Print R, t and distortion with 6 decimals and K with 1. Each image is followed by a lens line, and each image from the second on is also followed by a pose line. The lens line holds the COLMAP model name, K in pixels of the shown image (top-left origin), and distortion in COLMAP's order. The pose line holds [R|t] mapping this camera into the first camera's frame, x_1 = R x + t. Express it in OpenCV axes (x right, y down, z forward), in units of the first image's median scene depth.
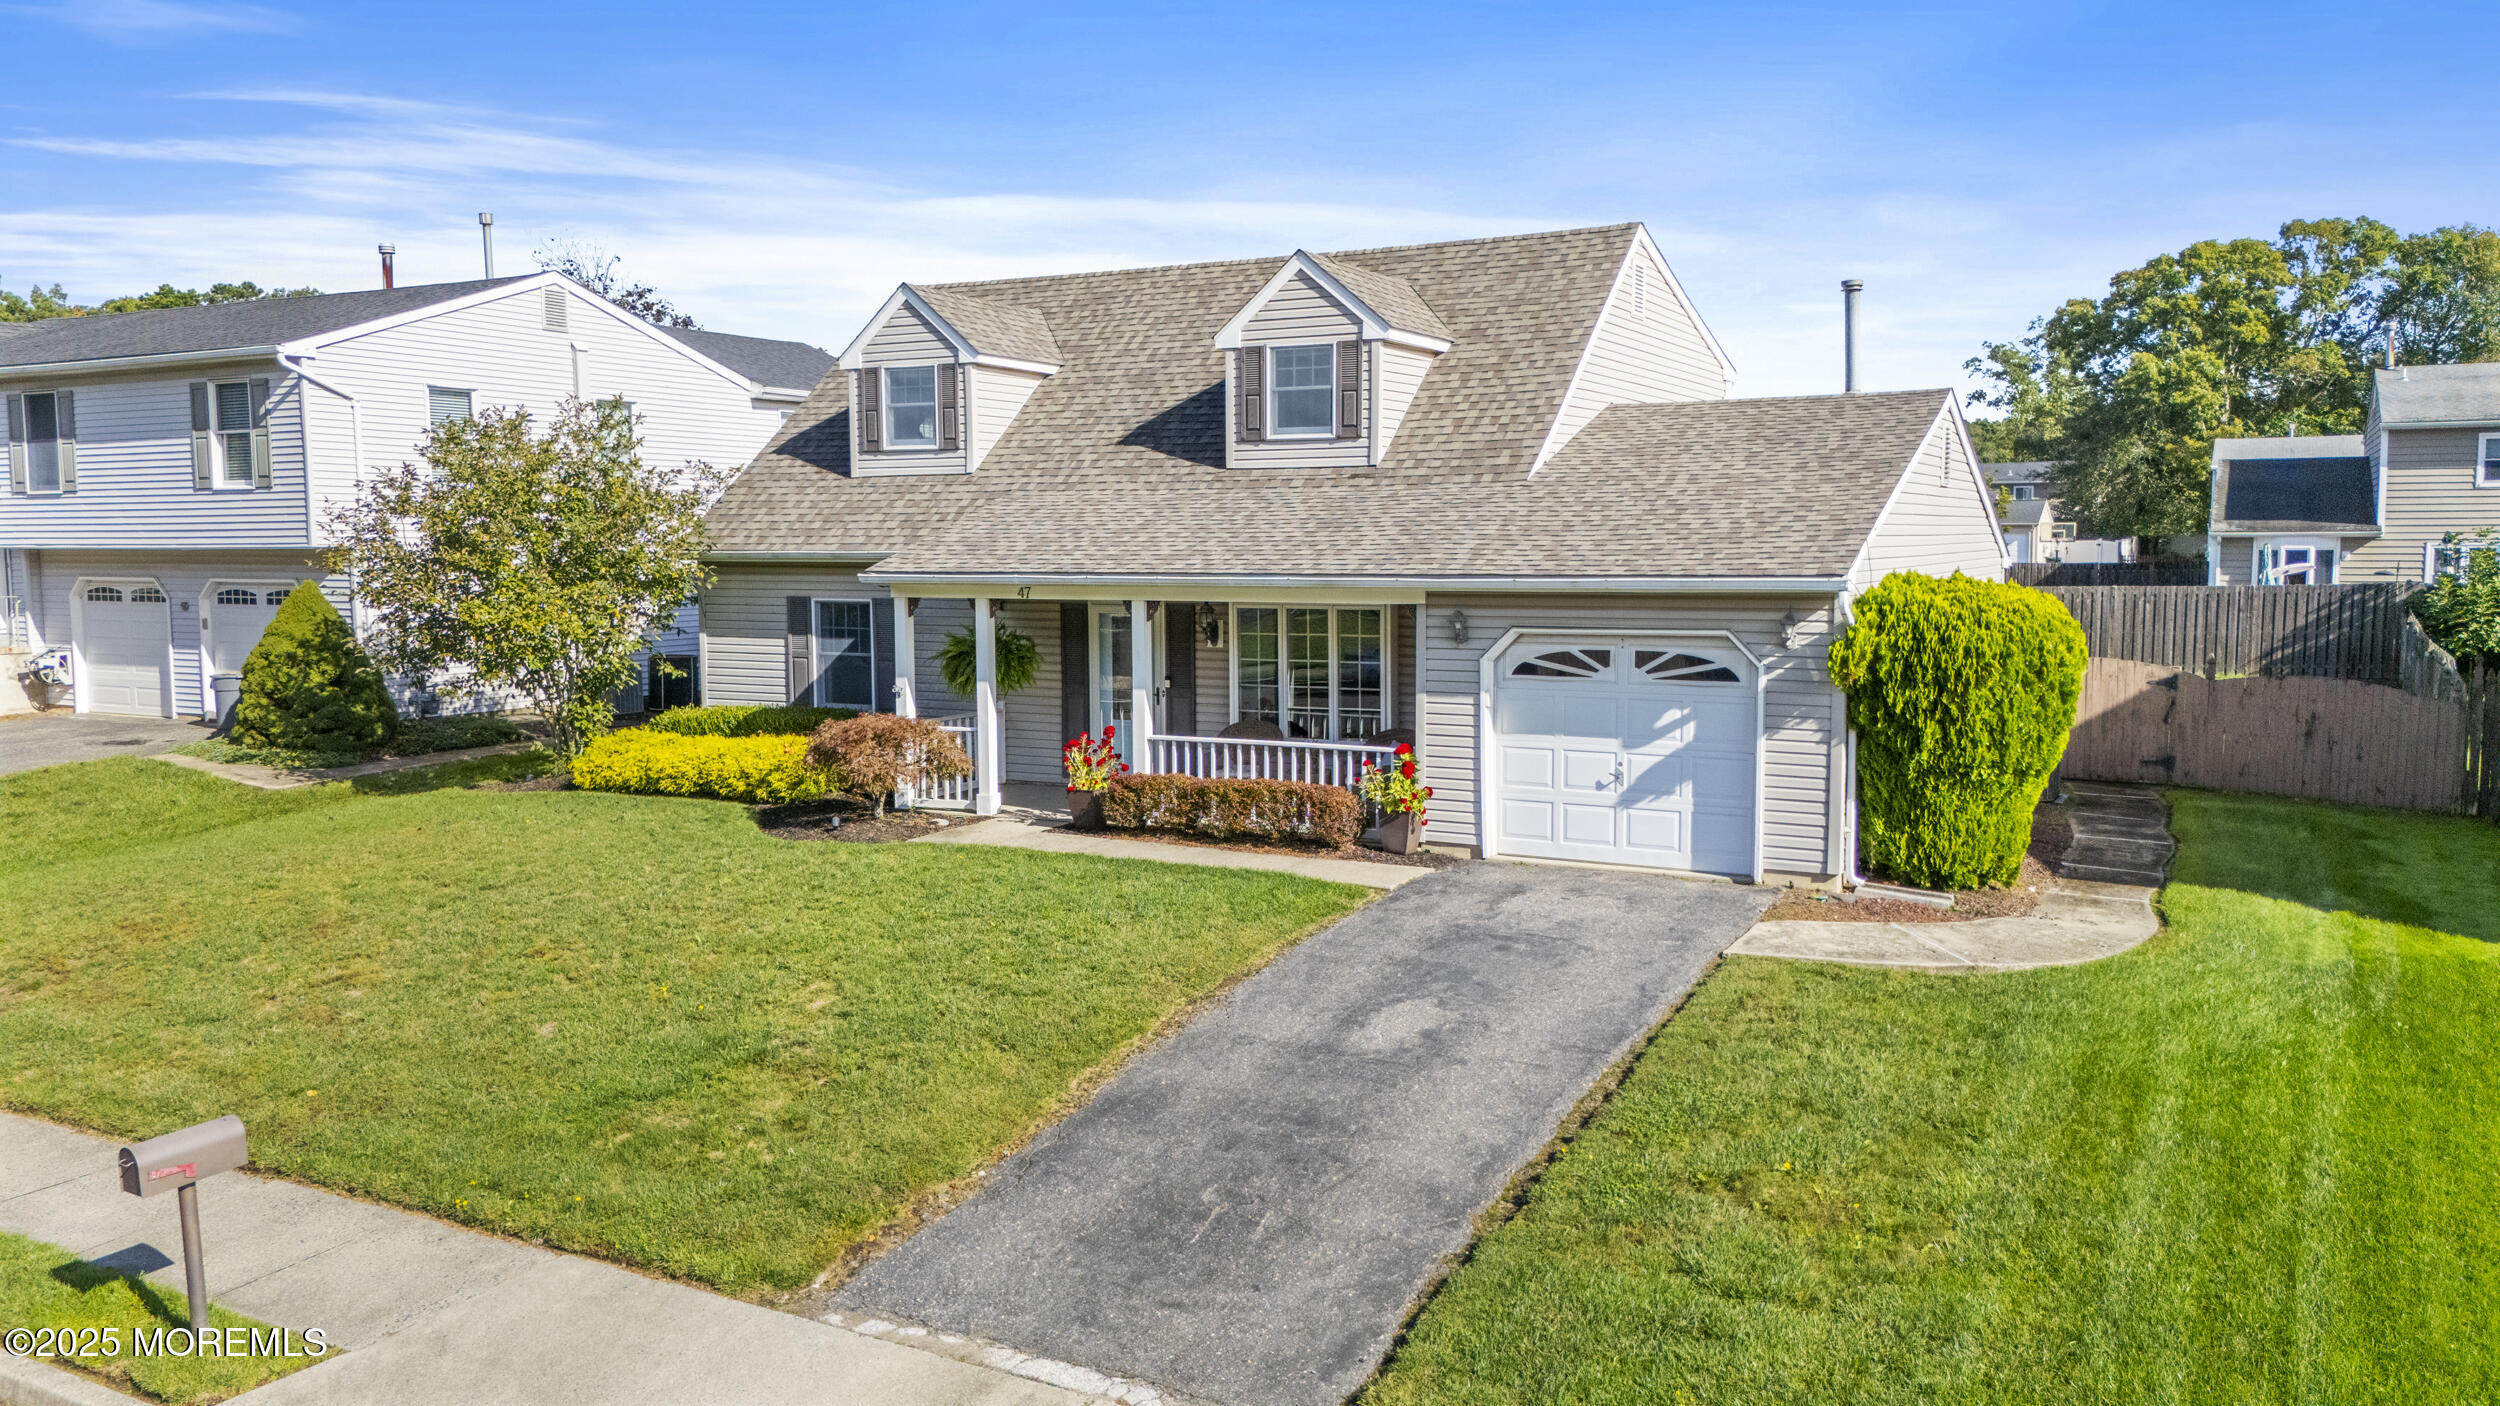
lens RADIAL K [[1808.1, 0, 1235.8], [0, 1808.1, 730.5], [0, 0, 1]] dist [0.064481, -0.046869]
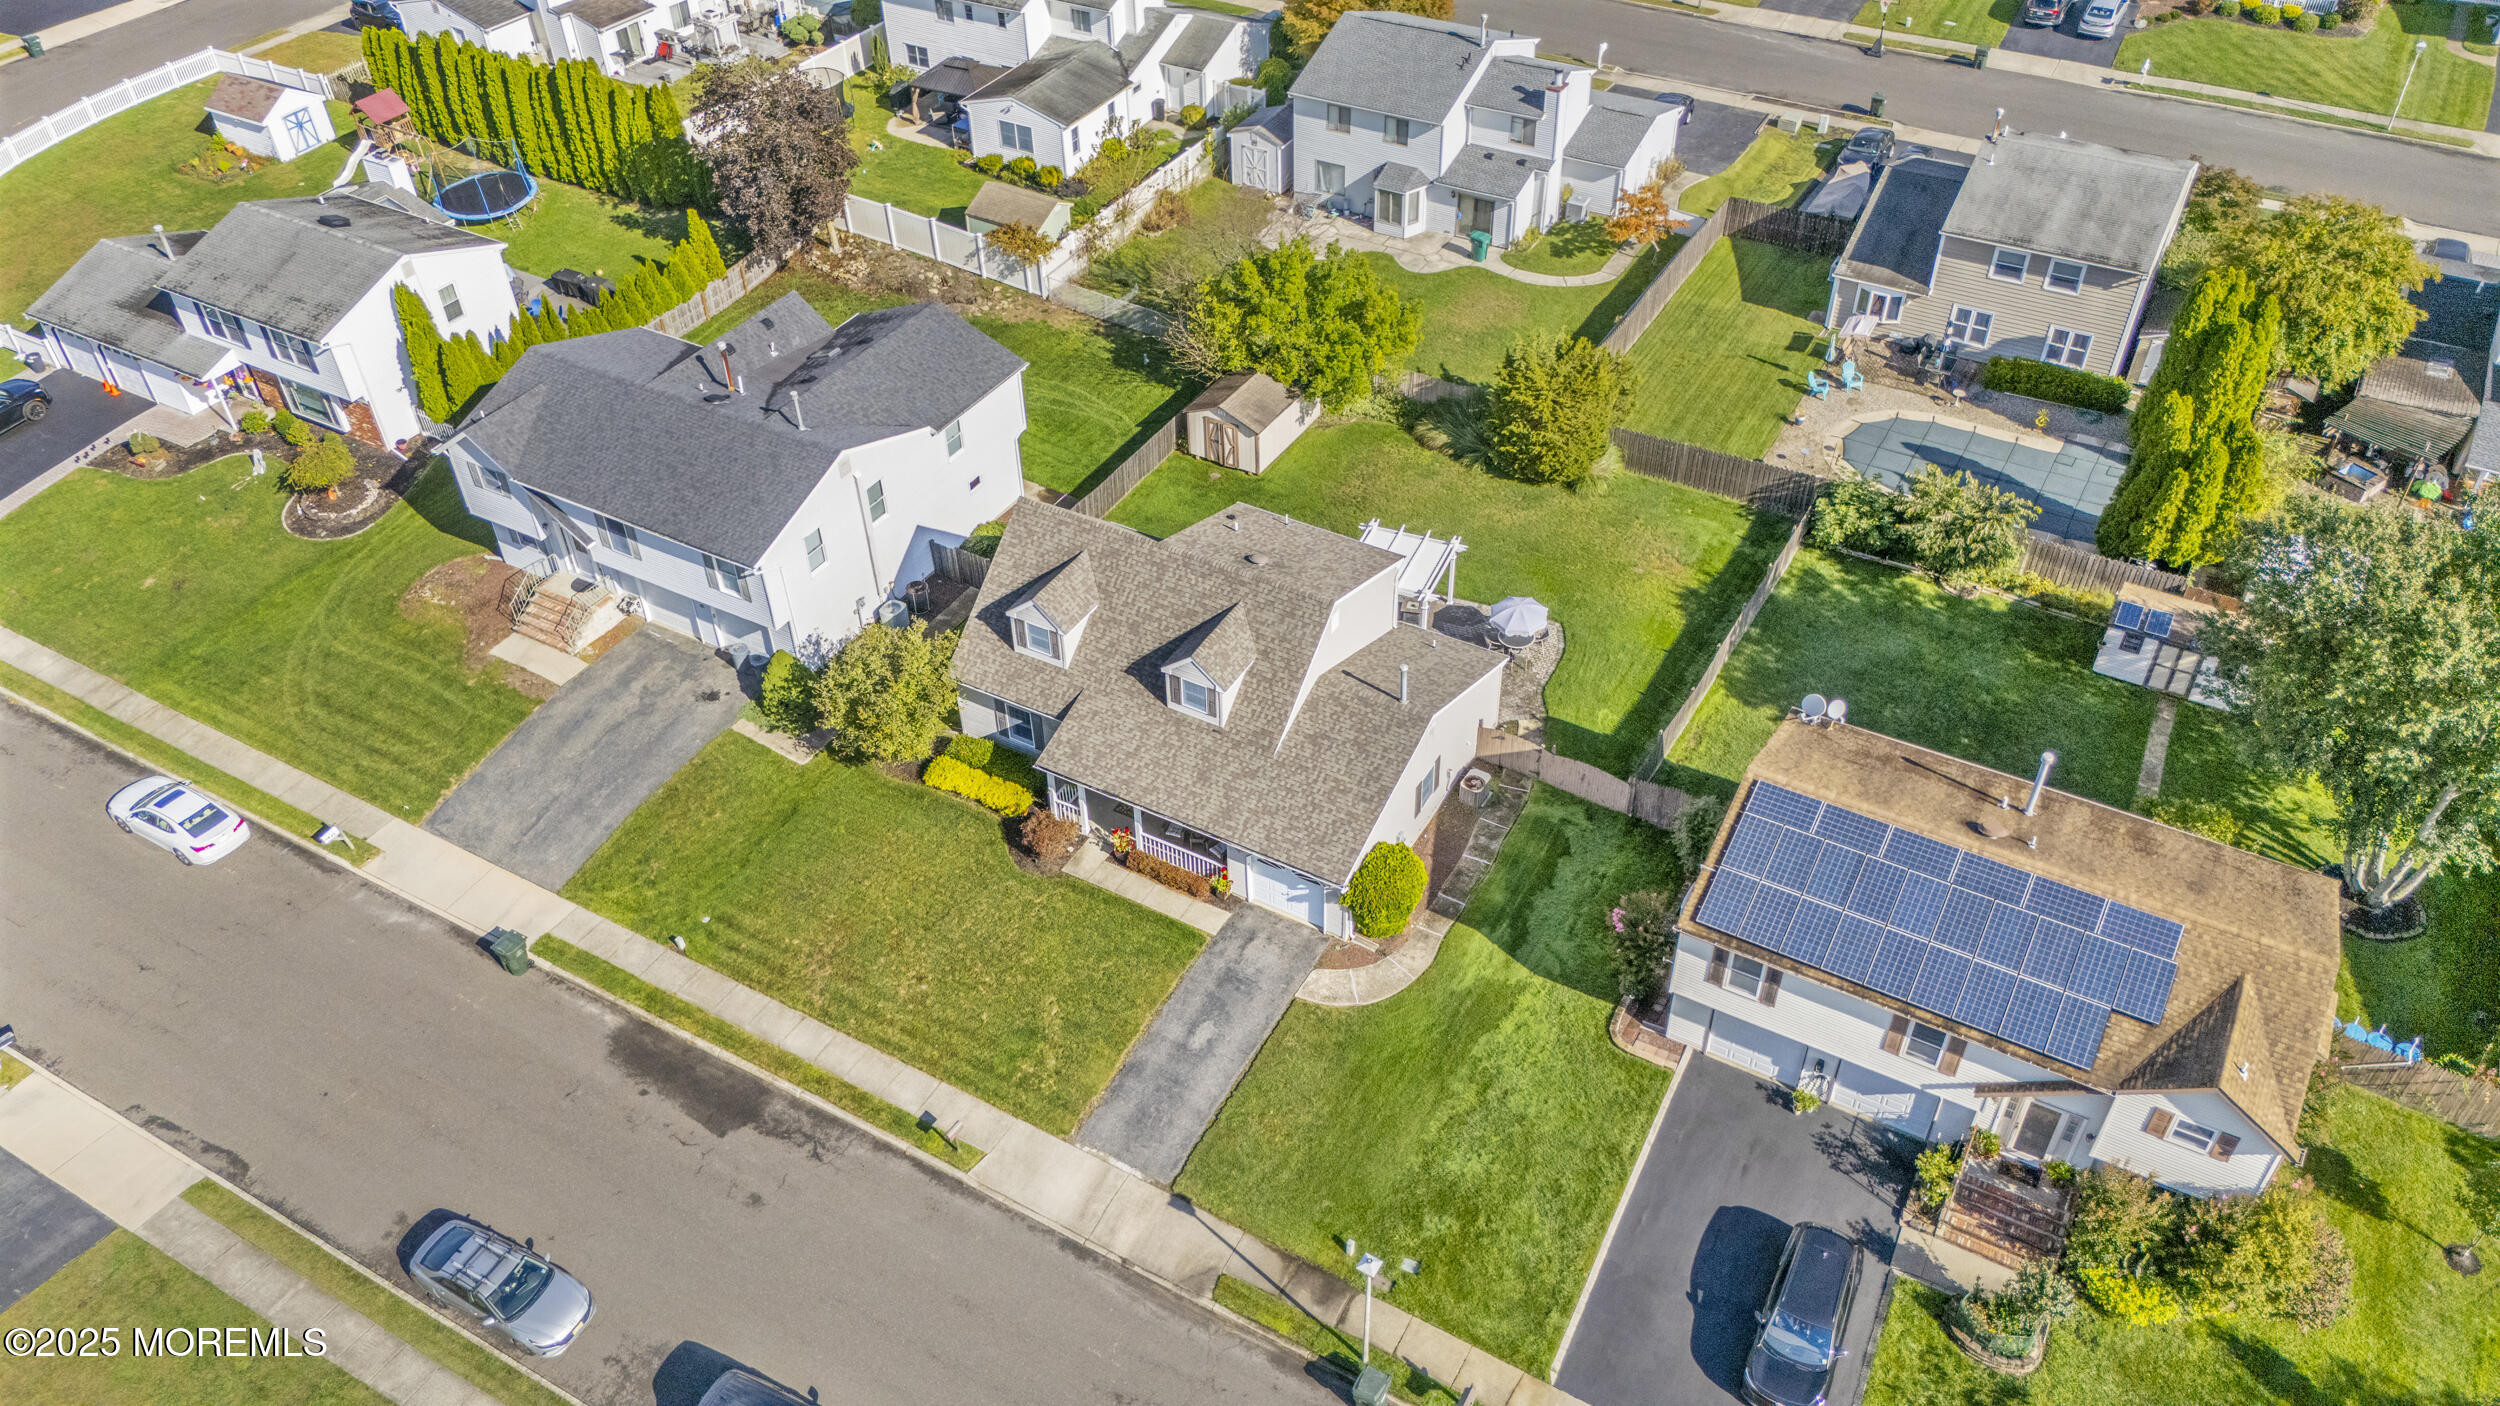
lens RADIAL K [[1852.7, 0, 1243.0], [0, 1852.7, 683.2], [0, 0, 1]] dist [0.039116, -0.019792]
pose [[0.999704, 0.000245, -0.024326, 0.198098], [0.013482, 0.826773, 0.562374, -1.967604], [0.020250, -0.562536, 0.826525, -1.380422]]
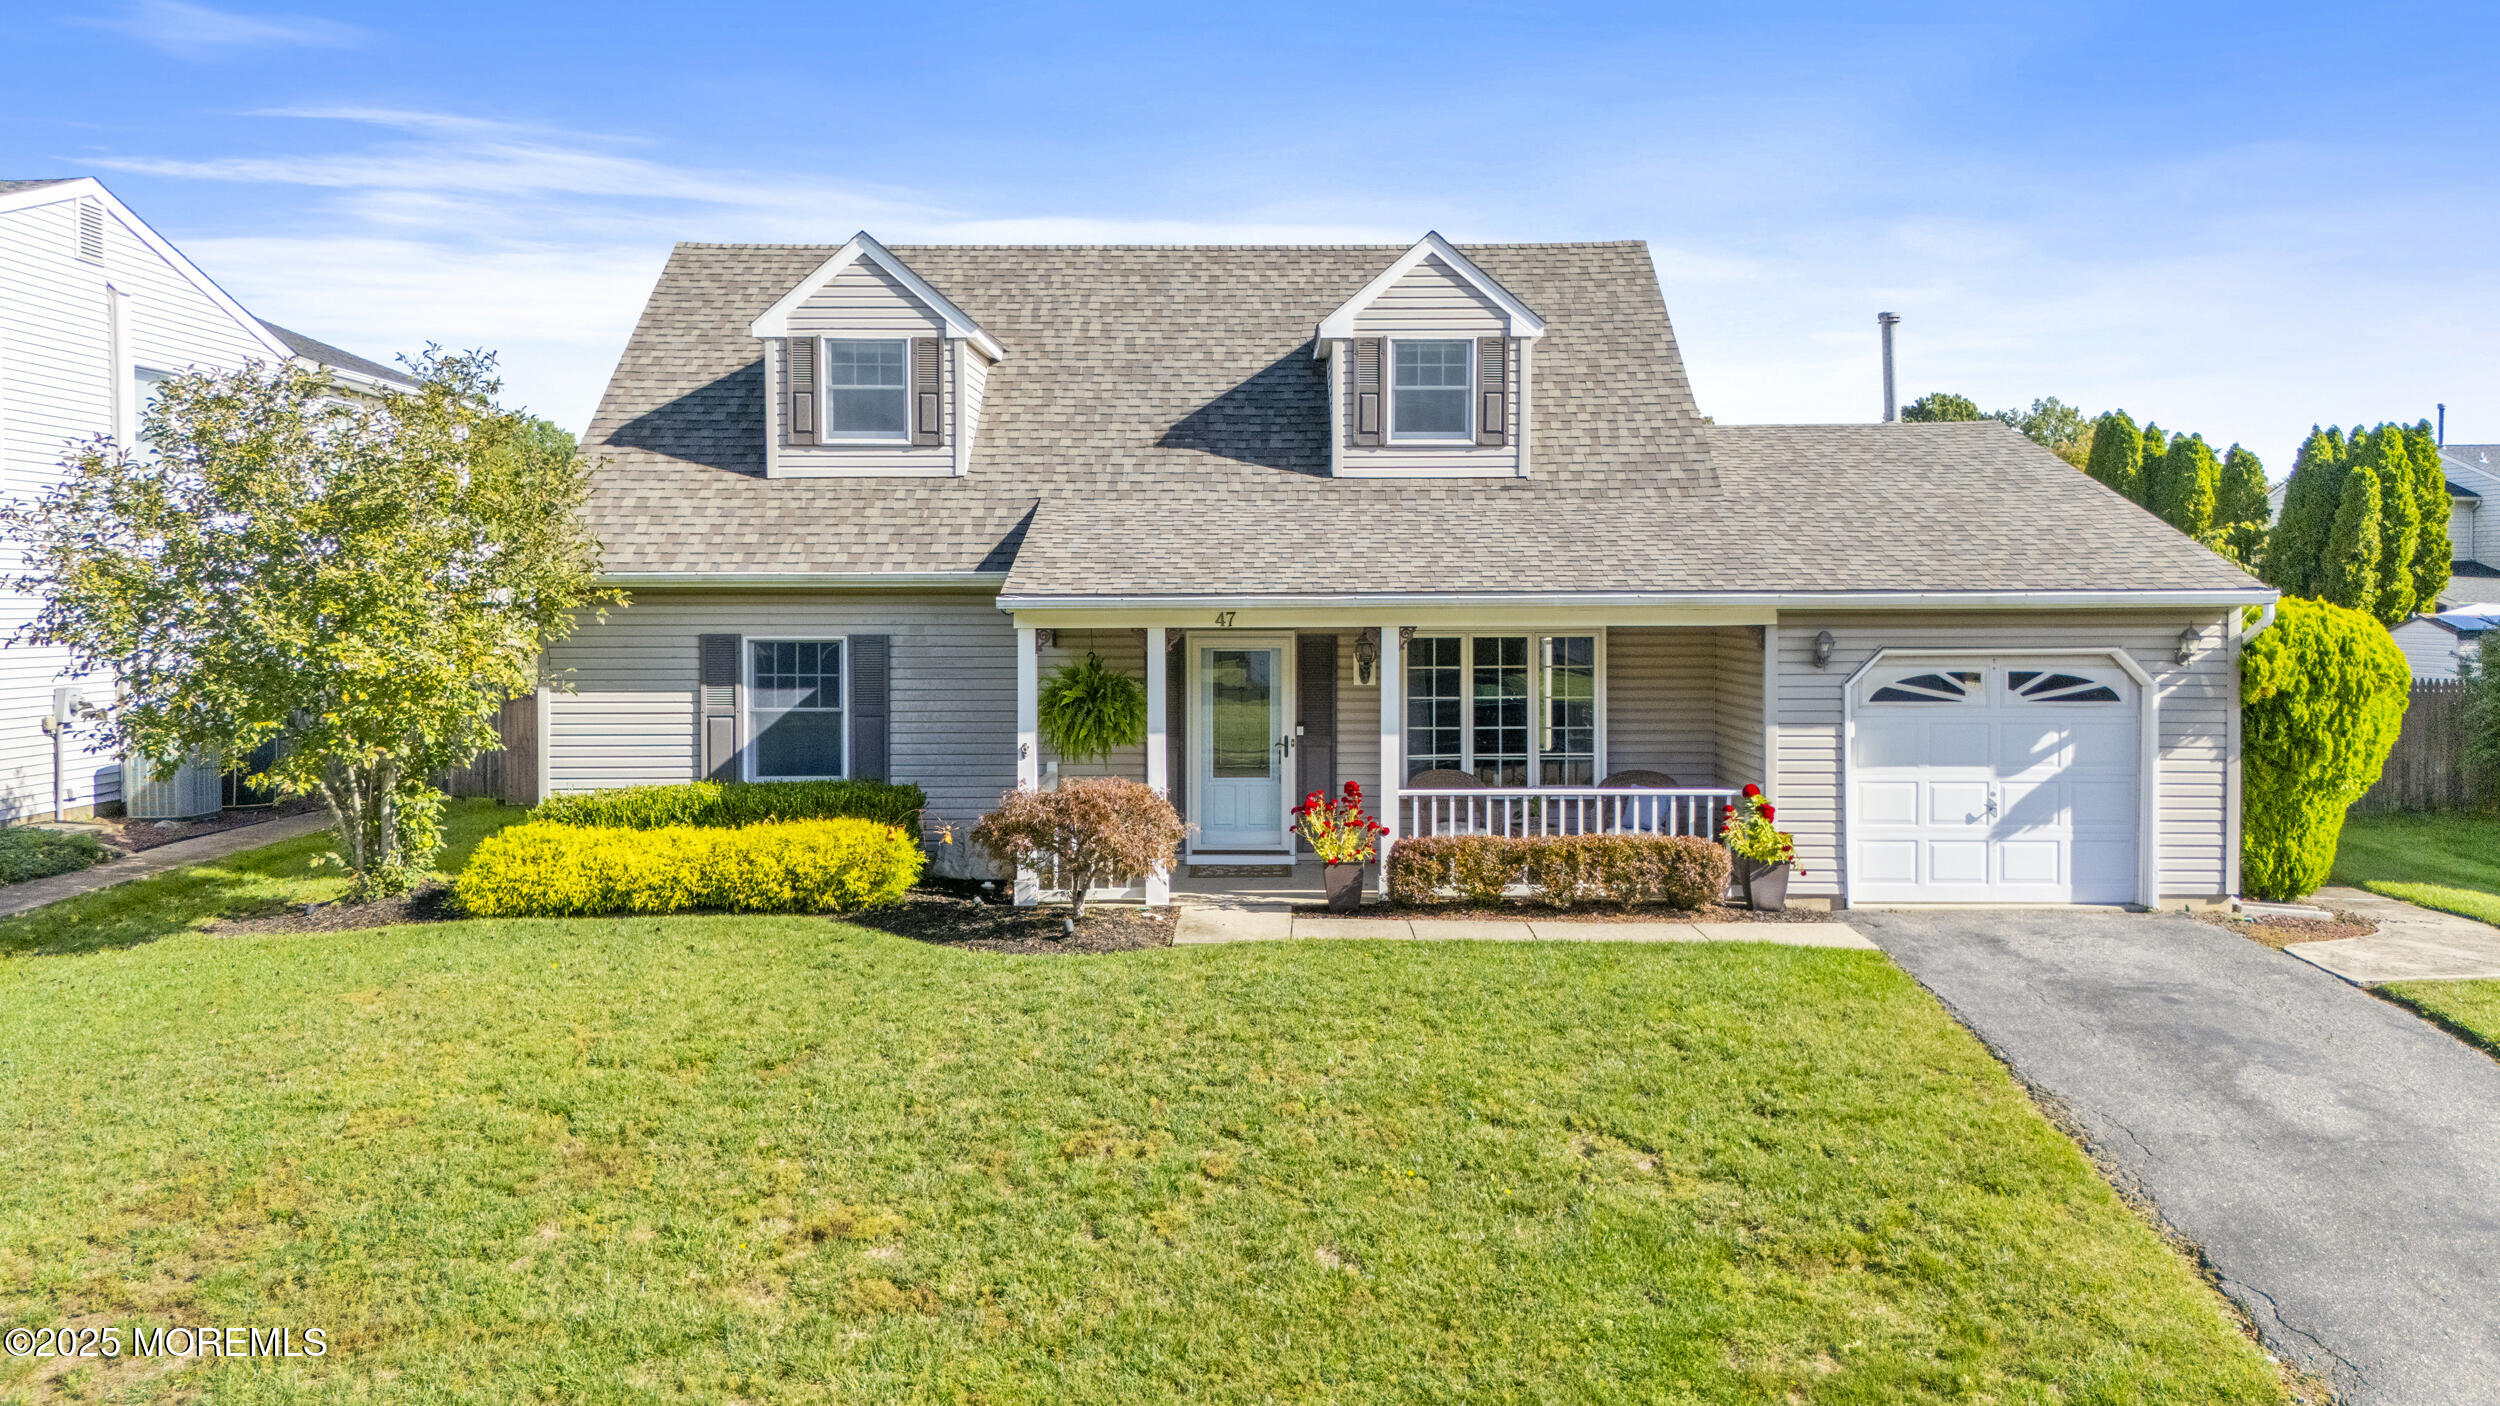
lens RADIAL K [[1808.1, 0, 1243.1], [0, 1808.1, 681.4], [0, 0, 1]] dist [0.064481, -0.046869]
pose [[0.885542, -0.019126, 0.464165, -0.523301], [0.047177, 0.997689, -0.048893, -0.010575], [-0.462157, 0.065195, 0.884398, 0.321815]]
